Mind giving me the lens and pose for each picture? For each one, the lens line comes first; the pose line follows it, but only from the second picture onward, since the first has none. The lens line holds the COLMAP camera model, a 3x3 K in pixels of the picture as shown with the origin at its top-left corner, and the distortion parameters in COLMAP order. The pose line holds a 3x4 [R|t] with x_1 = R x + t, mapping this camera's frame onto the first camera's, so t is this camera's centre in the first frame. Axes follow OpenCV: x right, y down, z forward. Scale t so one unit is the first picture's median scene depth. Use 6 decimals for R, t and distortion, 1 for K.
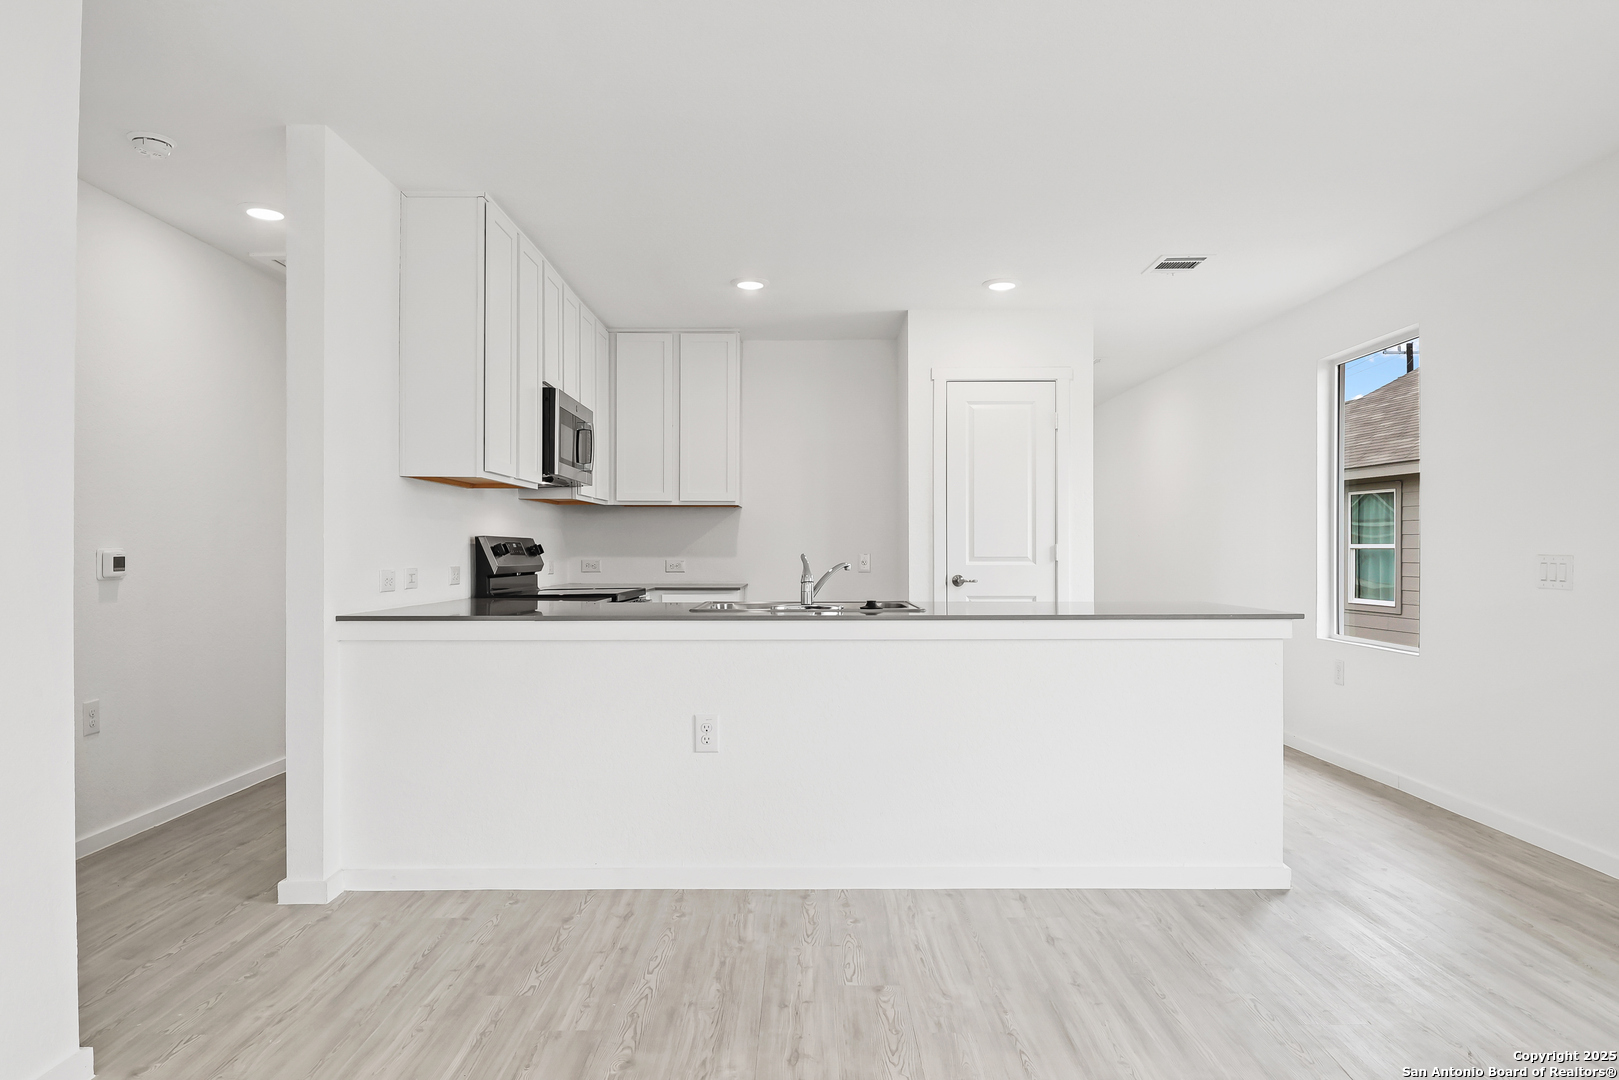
lens RADIAL K [[943.5, 0, 809.5], [0, 943.5, 540.0], [0, 0, 1]] dist [0.002454, -0.002127]
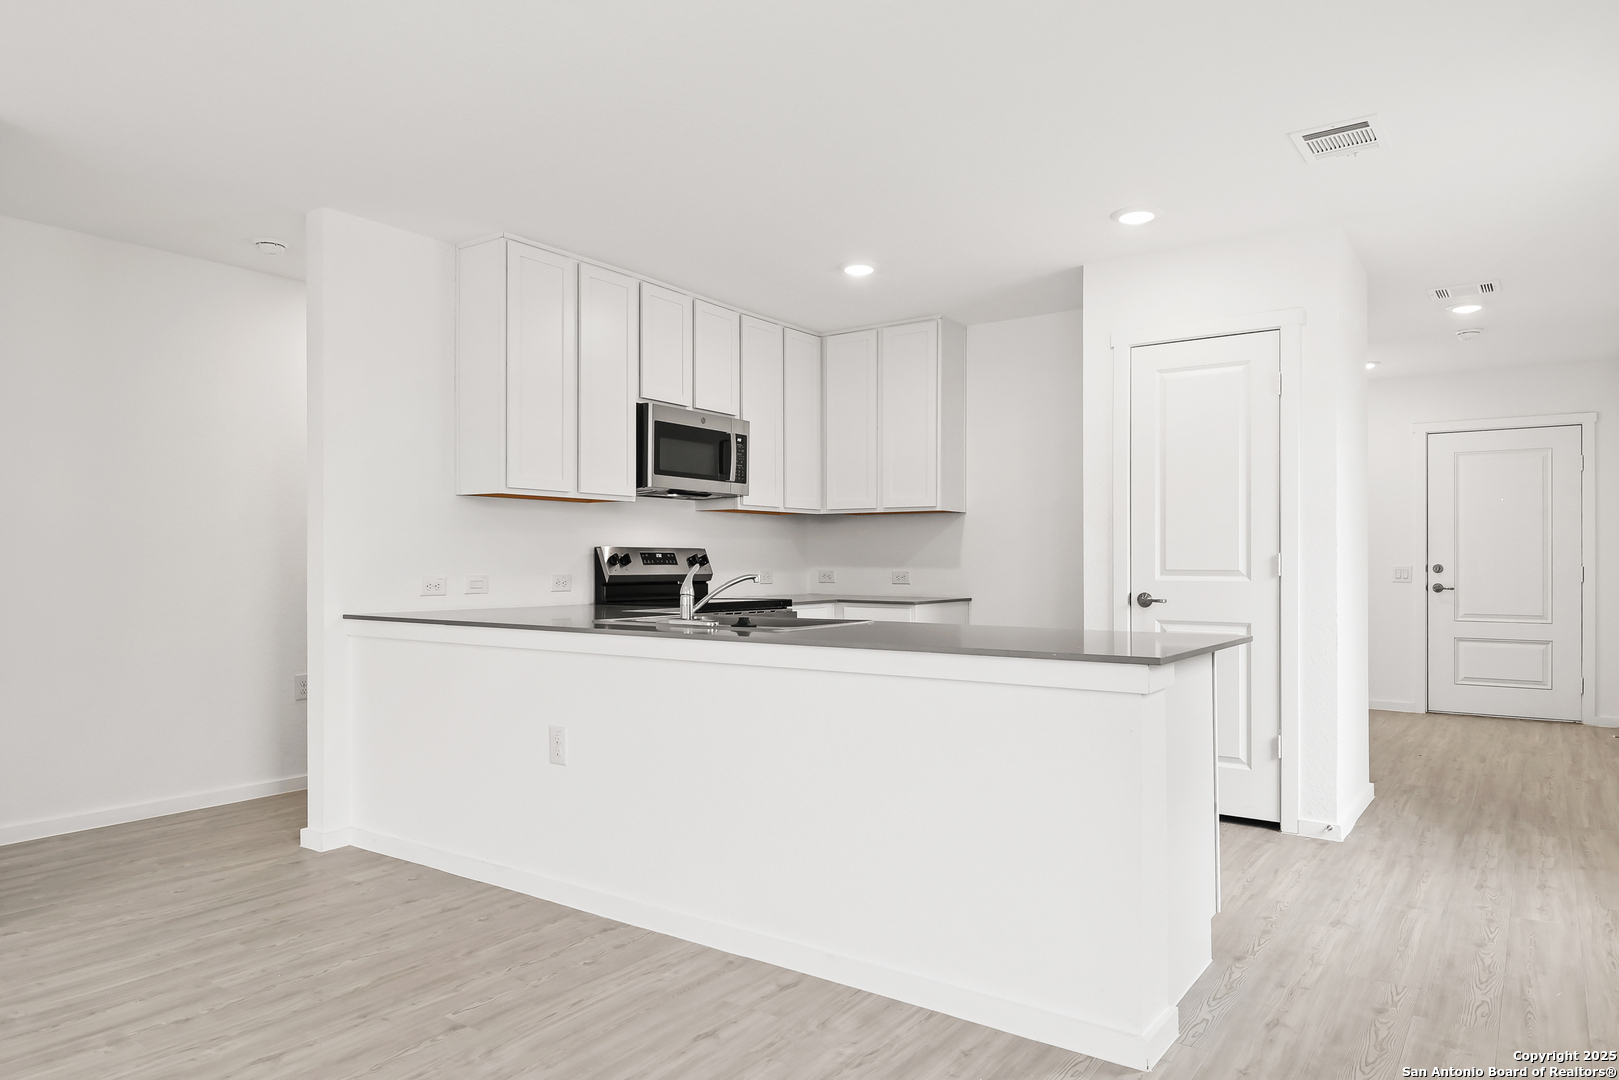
lens RADIAL K [[989.1, 0, 805.6], [0, 989.1, 554.2], [0, 0, 1]] dist [0.020953, -0.027127]
pose [[0.829739, -0.001811, -0.558149, 0.685595], [0.004118, 0.999987, 0.002877, 0.002767], [0.558137, -0.004686, 0.829736, 0.283184]]
